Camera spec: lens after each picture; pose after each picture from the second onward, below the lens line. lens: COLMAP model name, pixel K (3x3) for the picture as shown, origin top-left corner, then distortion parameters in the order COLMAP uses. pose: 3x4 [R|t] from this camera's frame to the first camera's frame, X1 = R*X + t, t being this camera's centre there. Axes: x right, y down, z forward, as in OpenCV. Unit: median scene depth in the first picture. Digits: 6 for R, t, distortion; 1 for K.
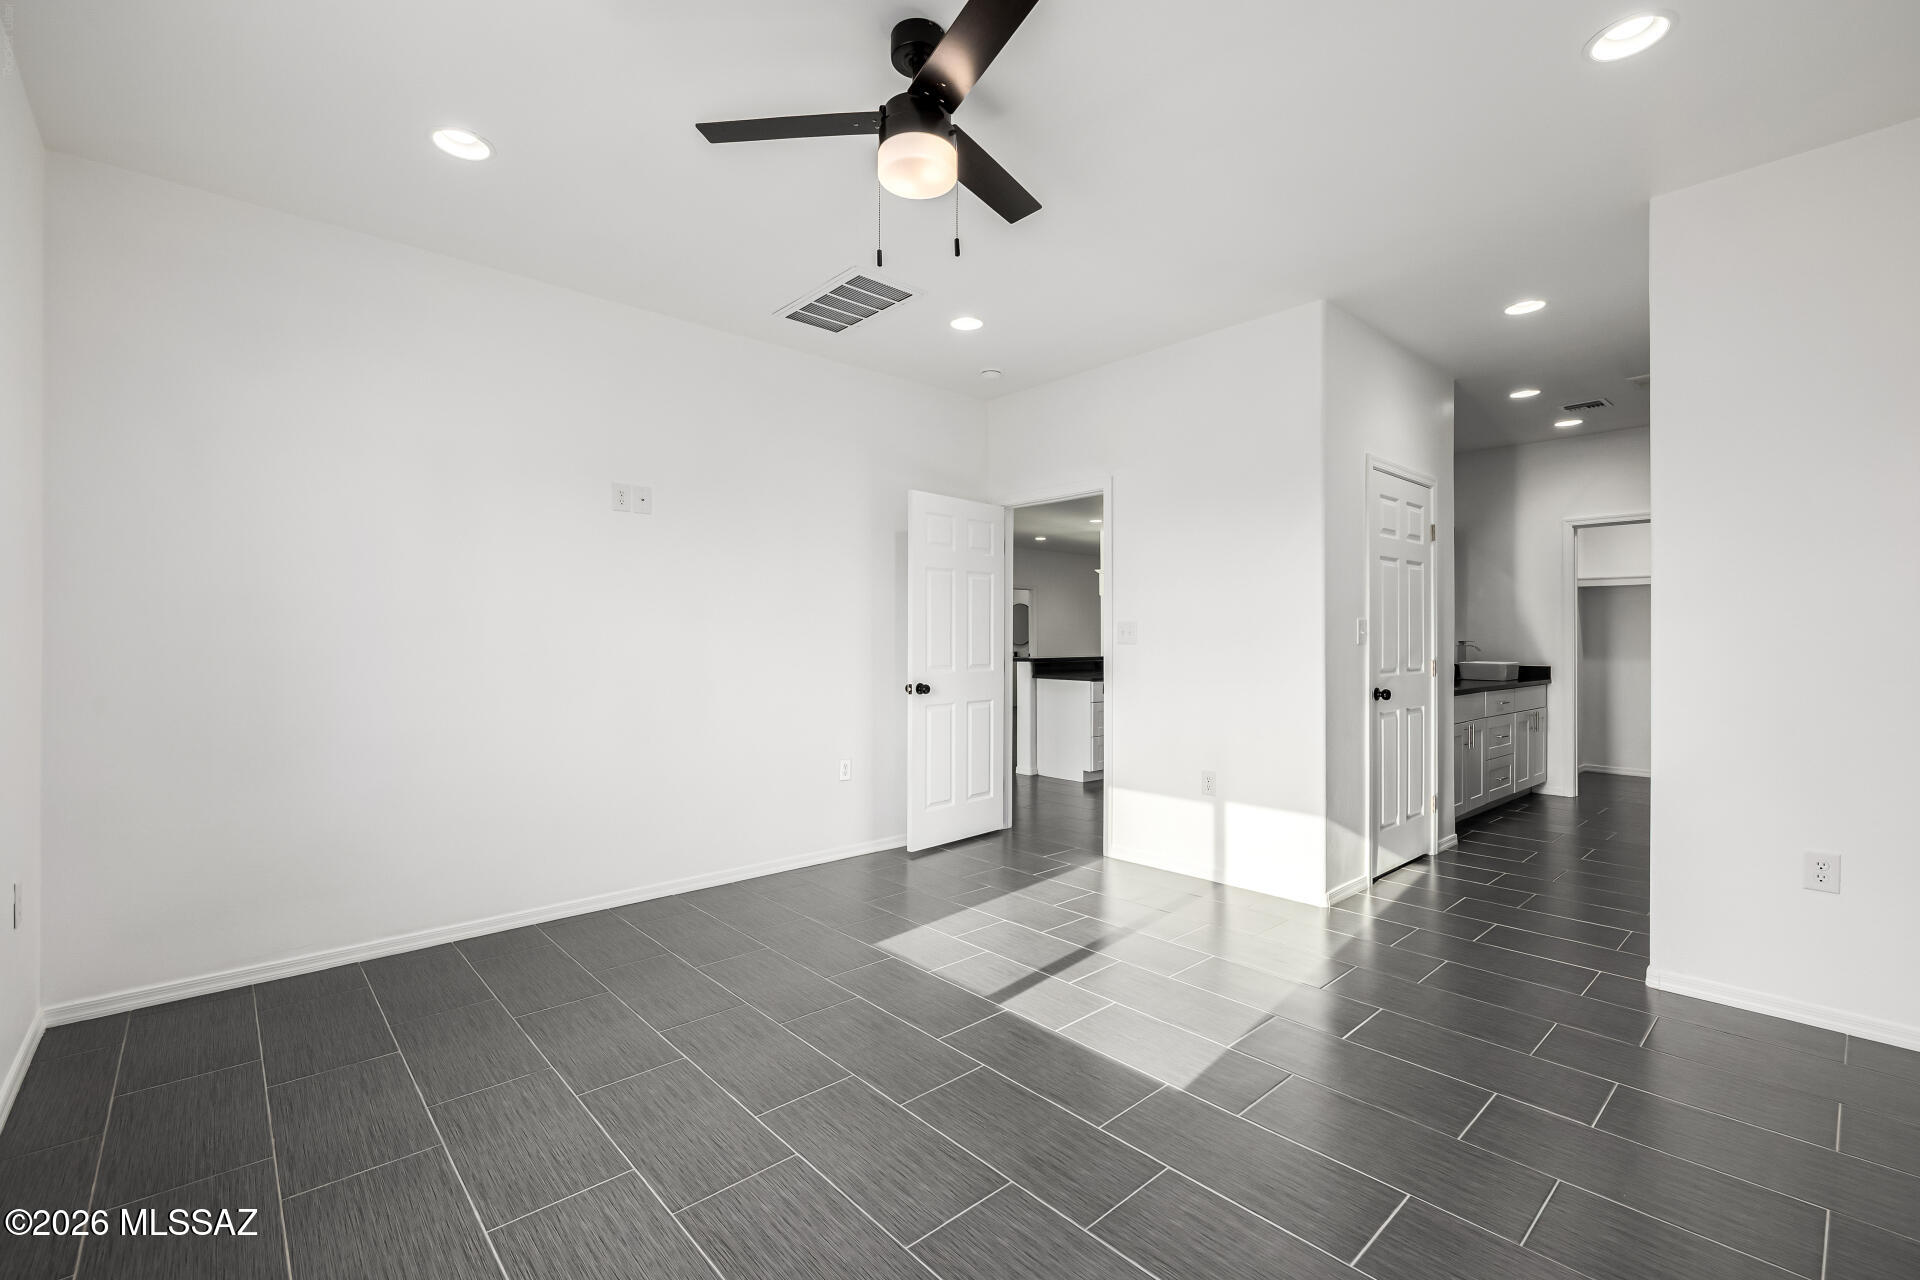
lens RADIAL K [[833.7, 0, 952.6], [0, 833.7, 646.4], [0, 0, 1]] dist [0.001899, 0.000312]
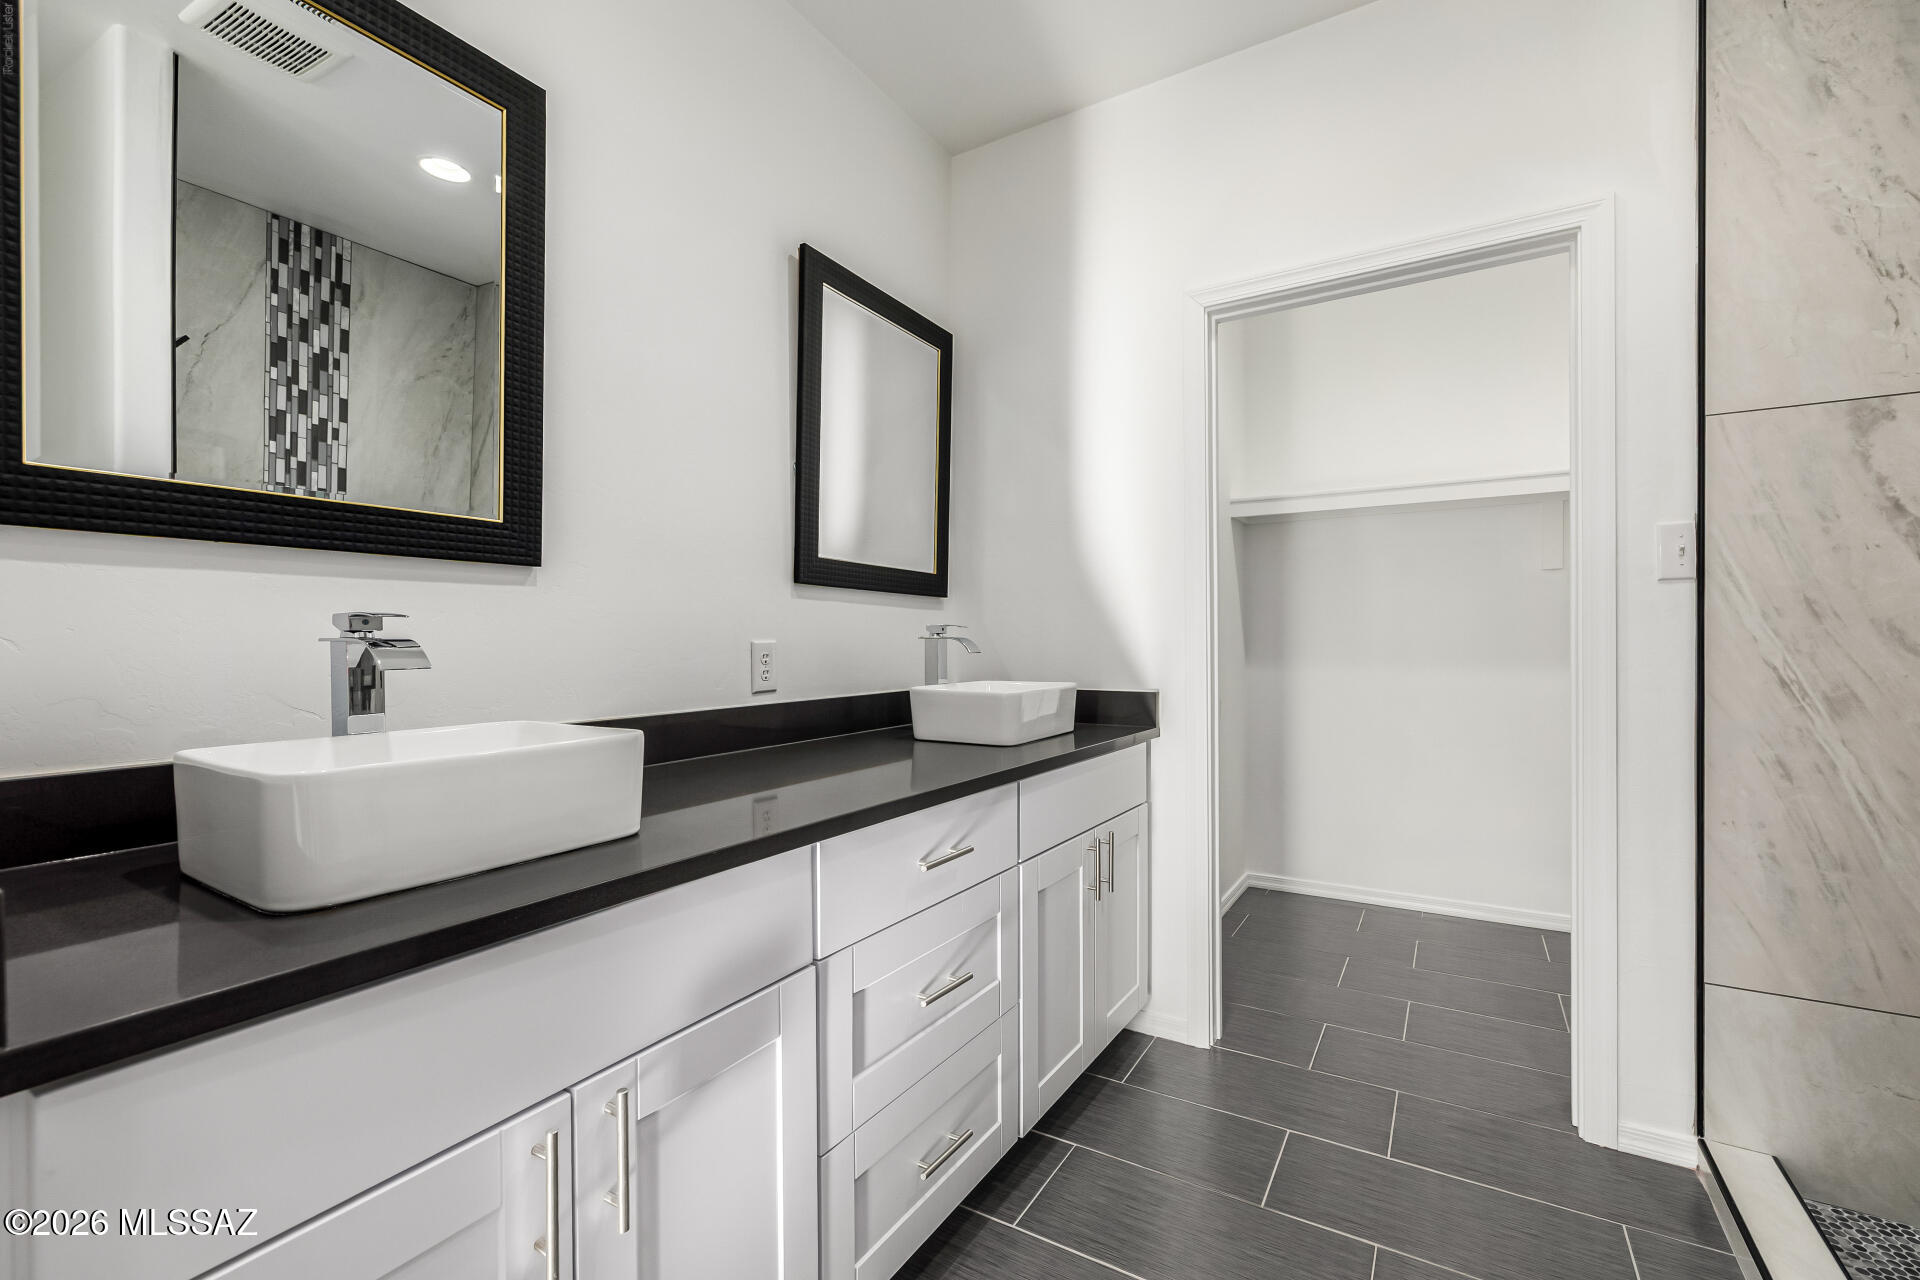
lens RADIAL K [[833.7, 0, 952.6], [0, 833.7, 646.4], [0, 0, 1]] dist [0.001899, 0.000312]
pose [[0.957632, -0.008177, 0.287880, 0.517333], [0.007421, 0.999966, 0.003720, 0.001711], [-0.287901, -0.001426, 0.957659, 0.662526]]
